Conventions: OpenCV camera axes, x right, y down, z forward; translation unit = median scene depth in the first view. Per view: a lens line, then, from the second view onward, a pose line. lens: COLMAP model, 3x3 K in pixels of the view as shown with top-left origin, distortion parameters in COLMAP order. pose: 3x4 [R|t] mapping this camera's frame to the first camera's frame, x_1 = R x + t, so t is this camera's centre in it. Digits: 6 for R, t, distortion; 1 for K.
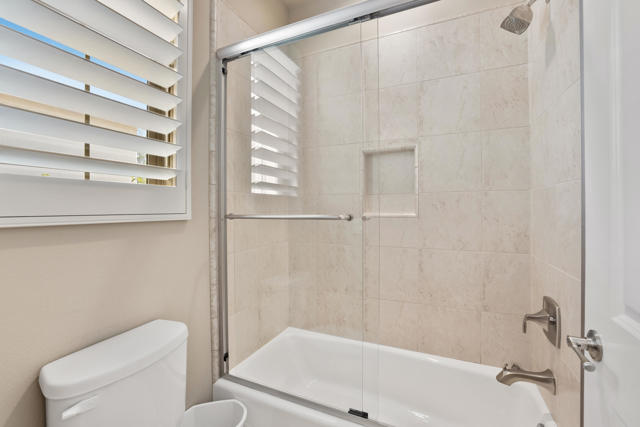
lens RADIAL K [[286.7, 0, 318.7], [0, 286.7, 207.4], [0, 0, 1]] dist [-0.002789, -0.000268]
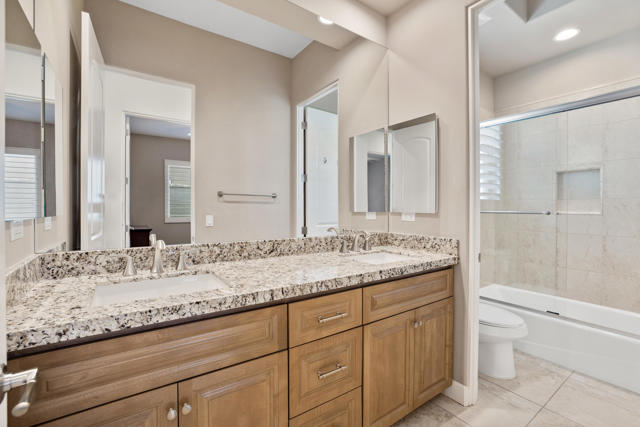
lens RADIAL K [[286.7, 0, 318.7], [0, 286.7, 207.4], [0, 0, 1]] dist [-0.002789, -0.000268]
pose [[0.866143, 0.008747, -0.499720, -0.178941], [-0.006352, 0.999959, 0.006494, -0.005056], [0.499756, -0.002451, 0.866163, -0.967726]]
